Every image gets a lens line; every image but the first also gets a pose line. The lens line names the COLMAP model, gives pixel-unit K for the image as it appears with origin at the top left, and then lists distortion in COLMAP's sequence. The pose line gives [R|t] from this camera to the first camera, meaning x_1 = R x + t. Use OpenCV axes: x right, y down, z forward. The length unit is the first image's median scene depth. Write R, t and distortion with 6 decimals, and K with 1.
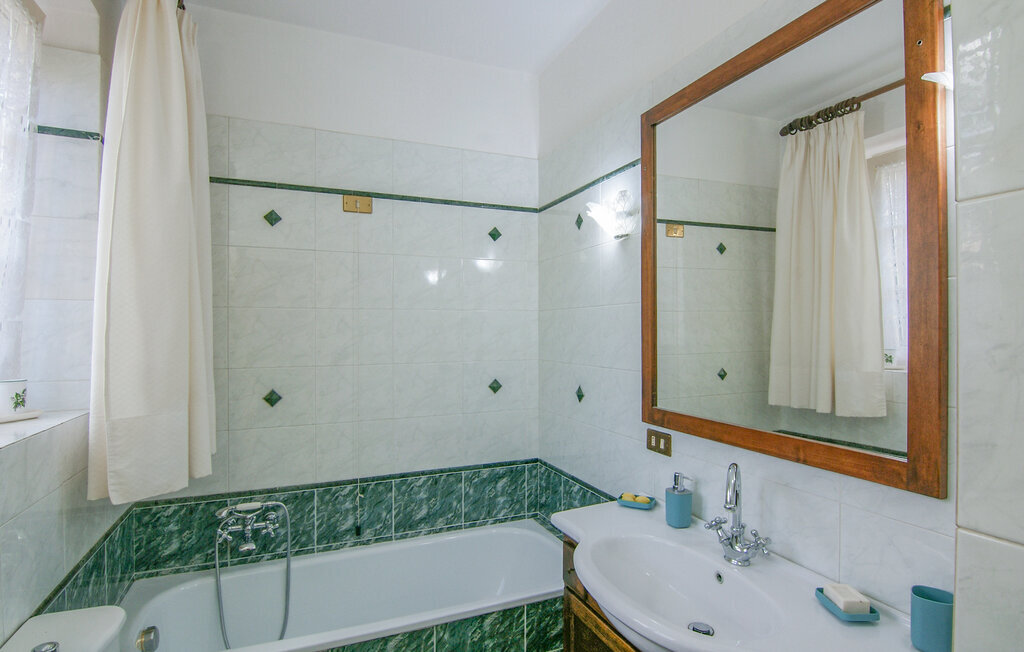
lens RADIAL K [[523.9, 0, 524.5], [0, 523.9, 321.7], [0, 0, 1]] dist [-0.004207, -0.013887]
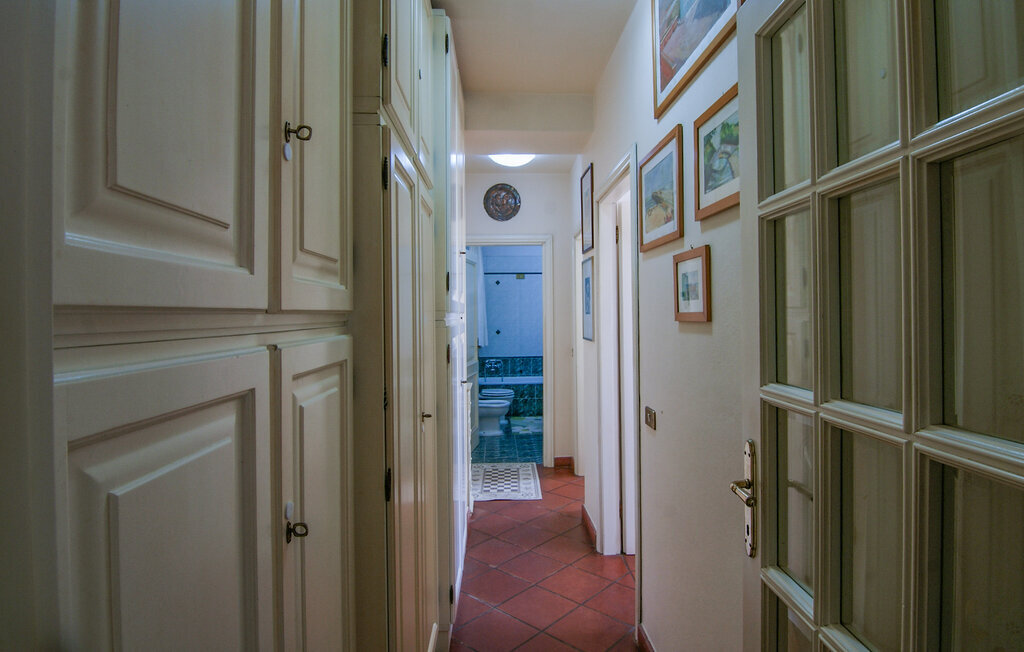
lens RADIAL K [[505.7, 0, 530.4], [0, 505.7, 325.5], [0, 0, 1]] dist [-0.013770, -0.000289]
pose [[0.939034, 0.008166, -0.343727, 0.946512], [0.005246, 0.999261, 0.038070, -0.030046], [0.343784, -0.037552, 0.938298, -2.246461]]
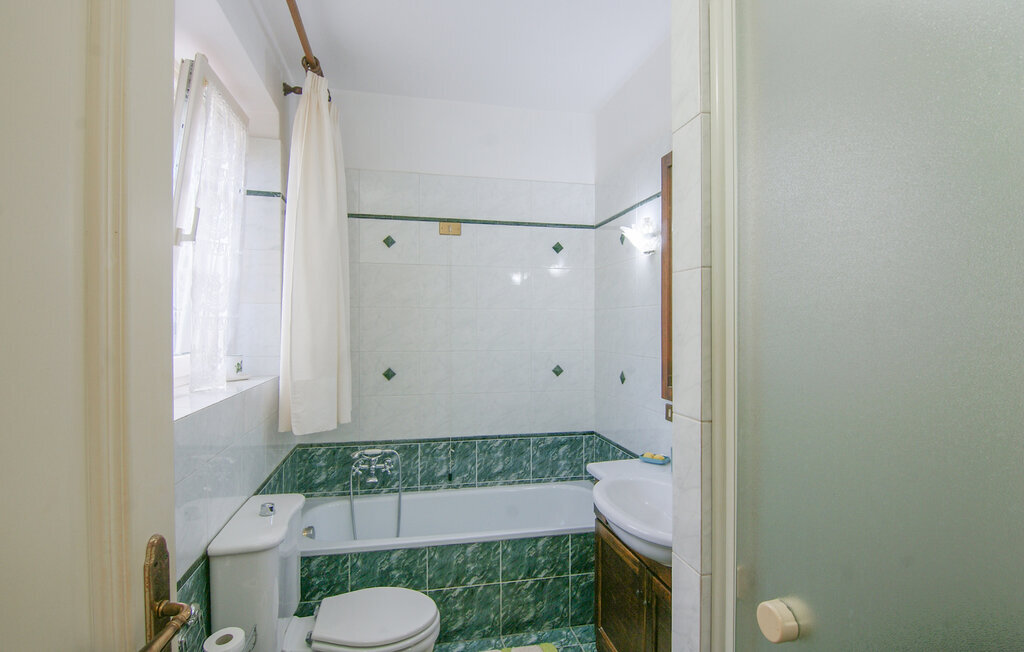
lens RADIAL K [[505.7, 0, 530.4], [0, 505.7, 325.5], [0, 0, 1]] dist [-0.013770, -0.000289]
pose [[0.985749, 0.009157, -0.167973, 0.098221], [-0.006208, 0.999817, 0.018076, -0.005534], [0.168108, -0.016776, 0.985626, -0.228523]]
